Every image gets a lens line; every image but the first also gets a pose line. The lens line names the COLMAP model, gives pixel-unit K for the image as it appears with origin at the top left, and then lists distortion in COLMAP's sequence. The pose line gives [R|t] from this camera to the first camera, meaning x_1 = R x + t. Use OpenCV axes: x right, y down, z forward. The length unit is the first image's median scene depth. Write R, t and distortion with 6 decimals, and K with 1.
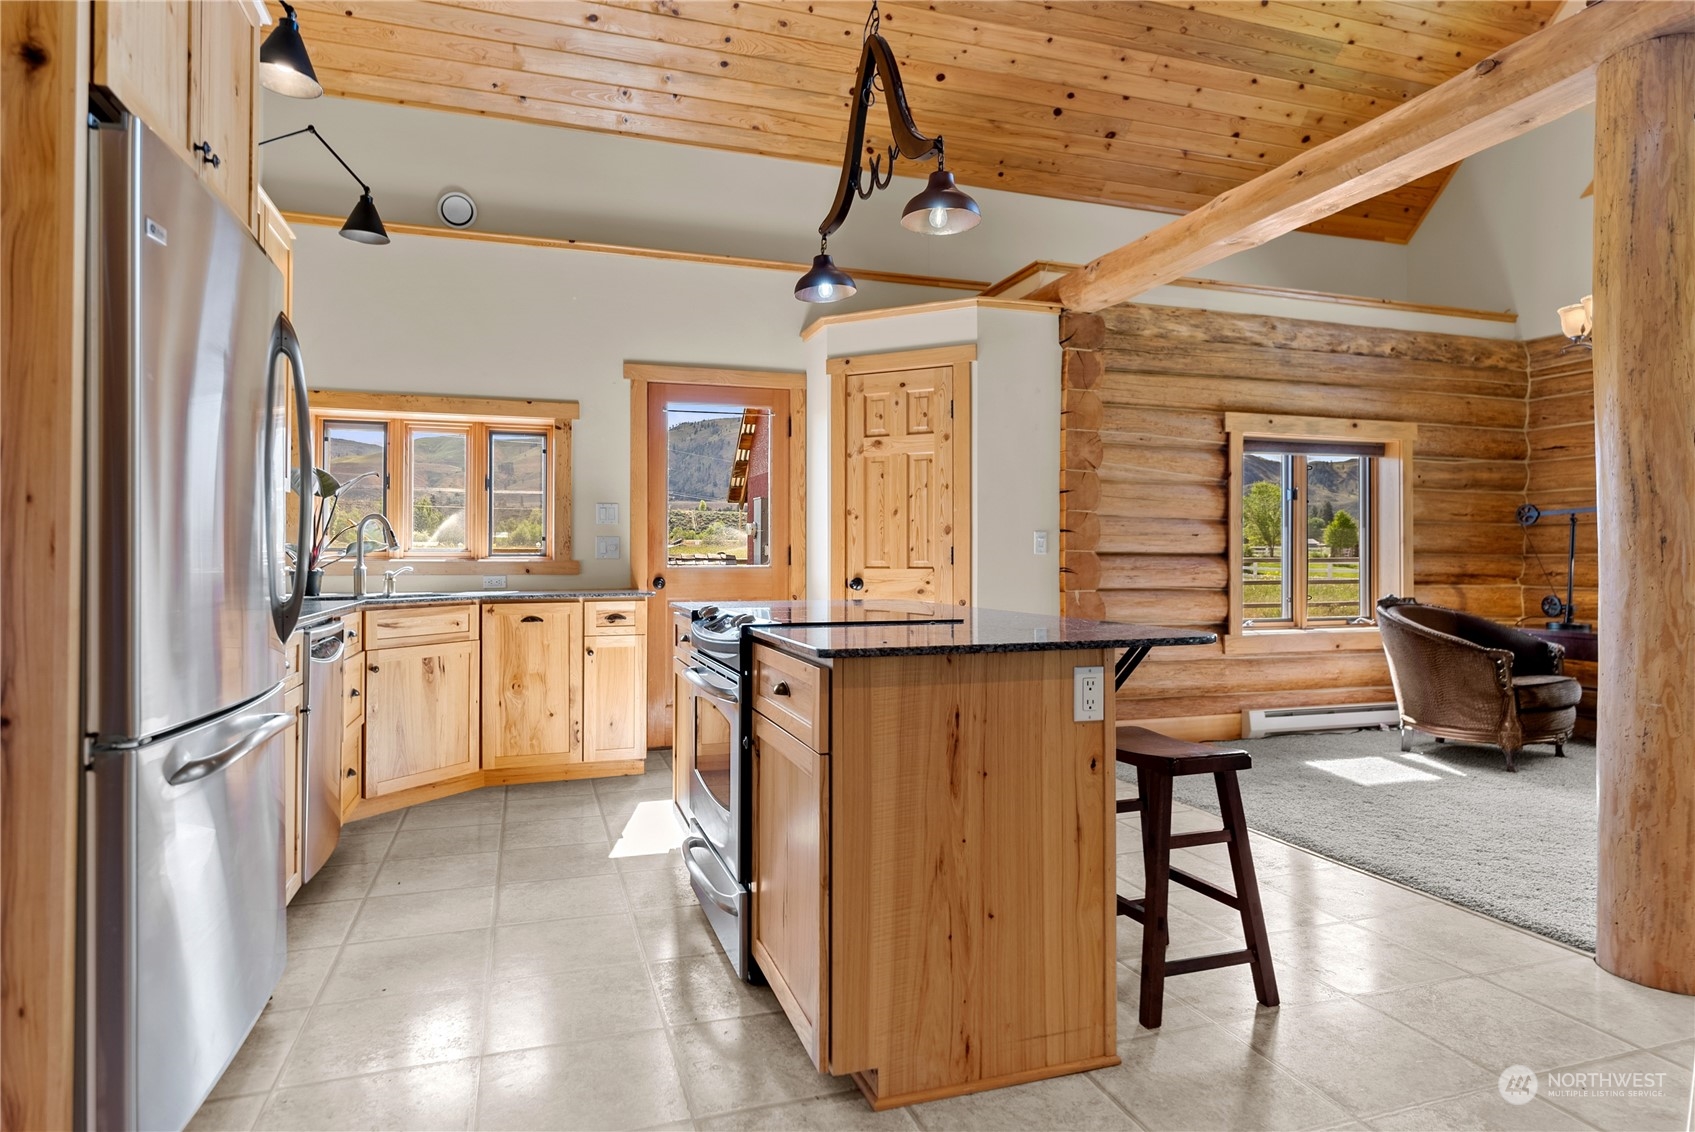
lens RADIAL K [[964.7, 0, 846.2], [0, 964.7, 553.2], [0, 0, 1]] dist [-0.001033, 0.000529]
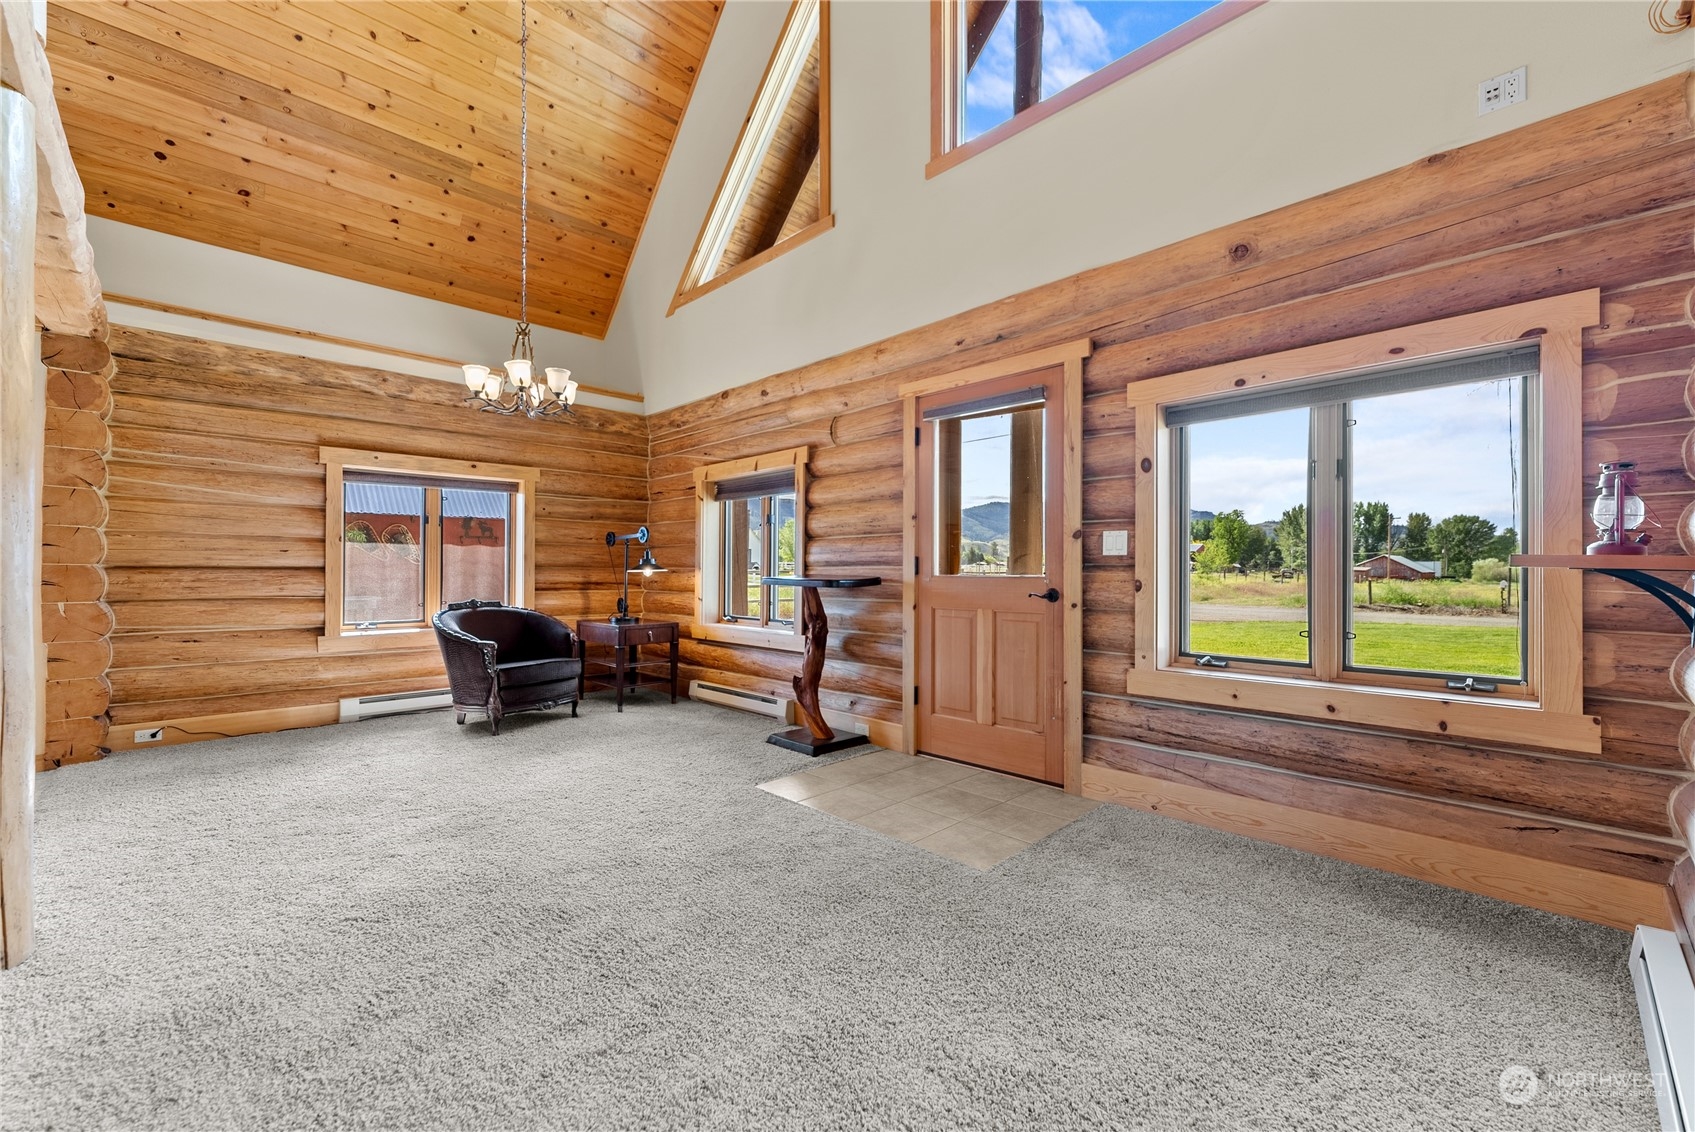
lens RADIAL K [[692.1, 0, 849.2], [0, 692.1, 570.5], [0, 0, 1]] dist [0.004320, 0.000016]
pose [[0.896514, -0.000352, 0.443015, 0.570267], [-0.002114, 0.999985, 0.005073, -0.000923], [-0.443010, -0.005485, 0.896500, -0.038333]]
